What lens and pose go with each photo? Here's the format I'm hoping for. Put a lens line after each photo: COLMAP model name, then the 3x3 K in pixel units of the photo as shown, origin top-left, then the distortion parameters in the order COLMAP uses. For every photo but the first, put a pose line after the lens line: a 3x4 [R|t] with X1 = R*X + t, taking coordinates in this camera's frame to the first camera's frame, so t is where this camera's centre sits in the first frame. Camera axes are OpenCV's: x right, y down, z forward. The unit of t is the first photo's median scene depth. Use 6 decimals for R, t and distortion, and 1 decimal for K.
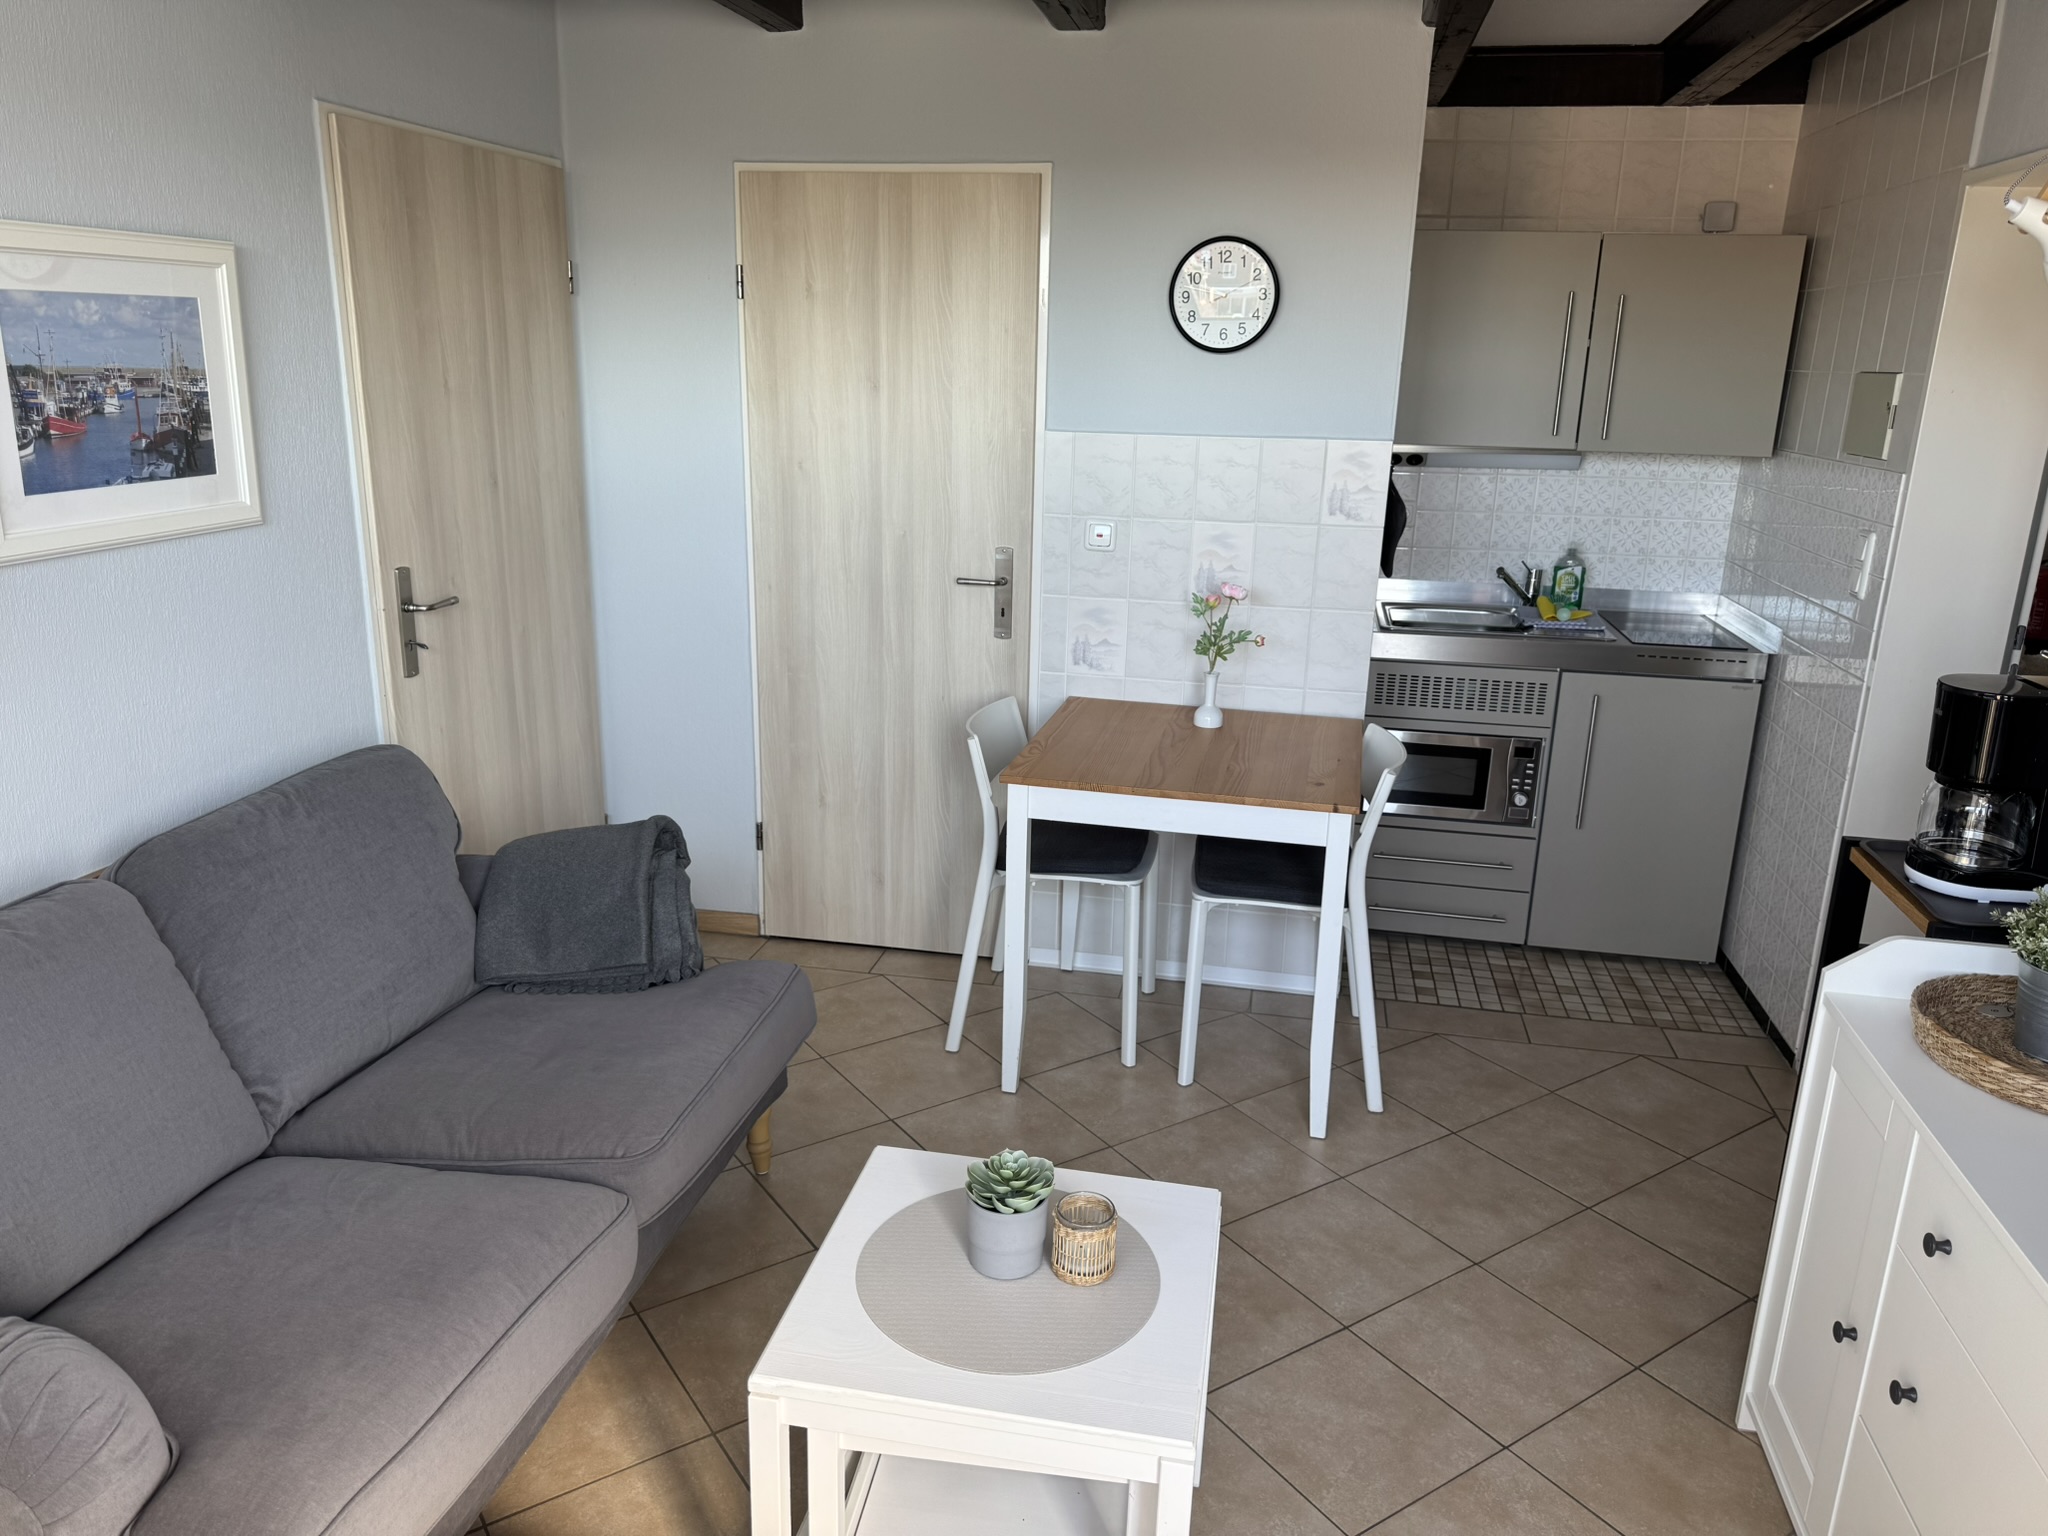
lens RADIAL K [[1441.5, 0, 1039.3], [0, 1441.5, 766.2], [0, 0, 1]] dist [0.007031, -0.001969]
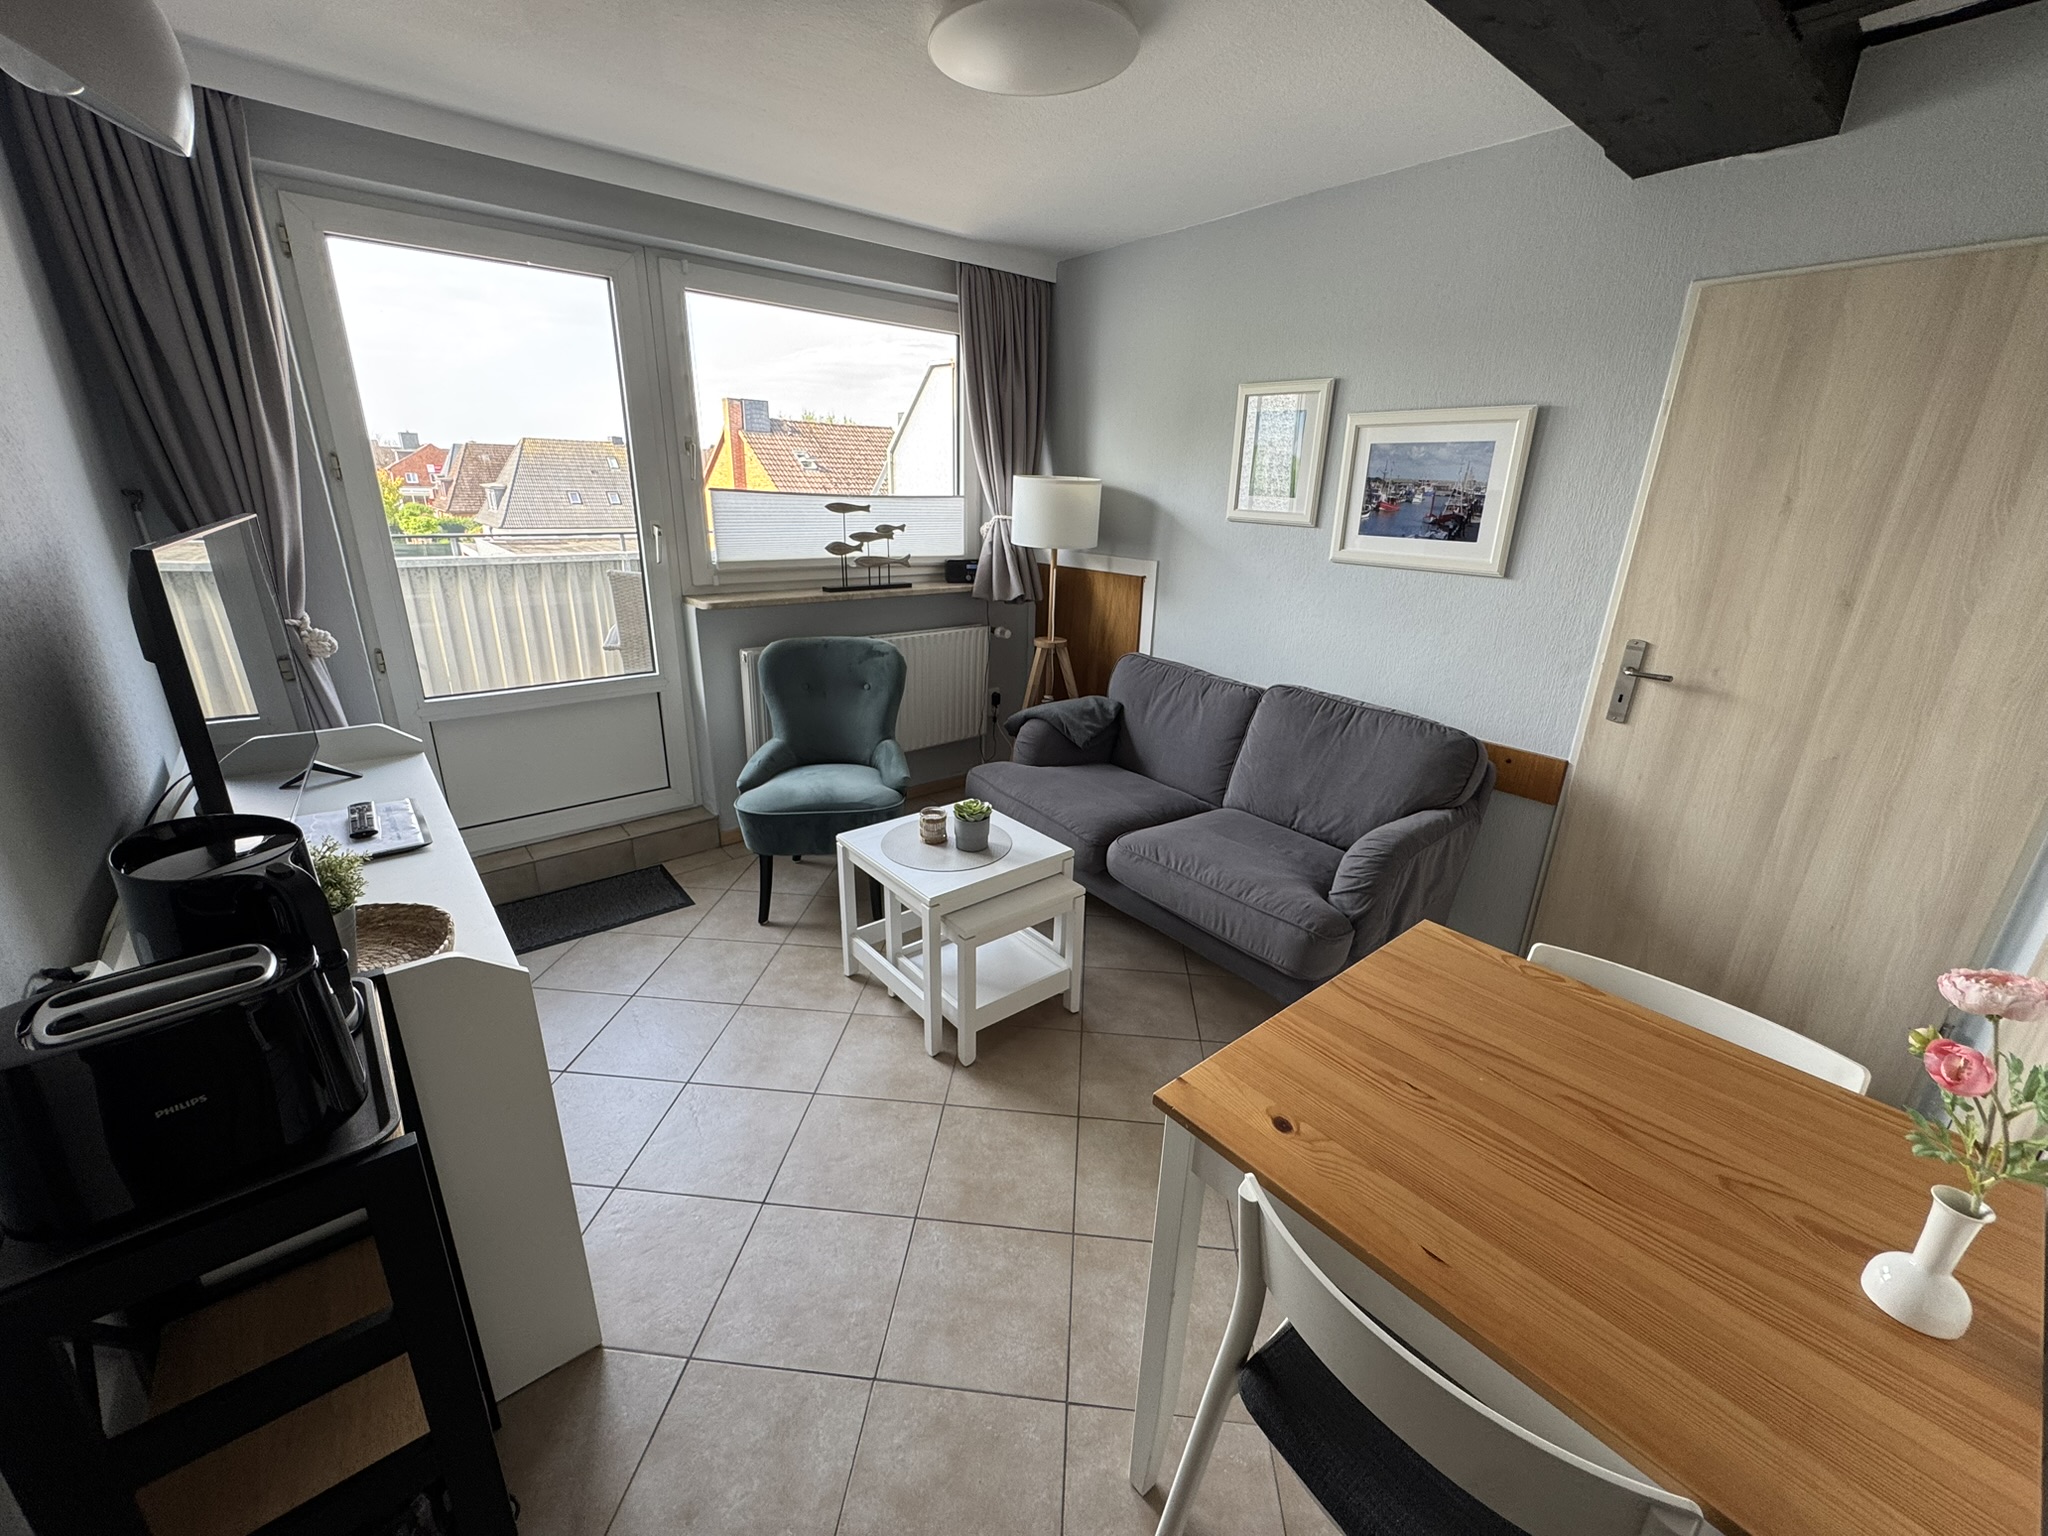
lens RADIAL K [[817.4, 0, 1032.6], [0, 817.4, 764.0], [0, 0, 1]] dist [0.009889, 0.000031]
pose [[-0.628540, 0.214609, -0.747583, 0.627651], [-0.259521, 0.848225, 0.461696, -0.313822], [0.733203, 0.484208, -0.477448, 1.288912]]
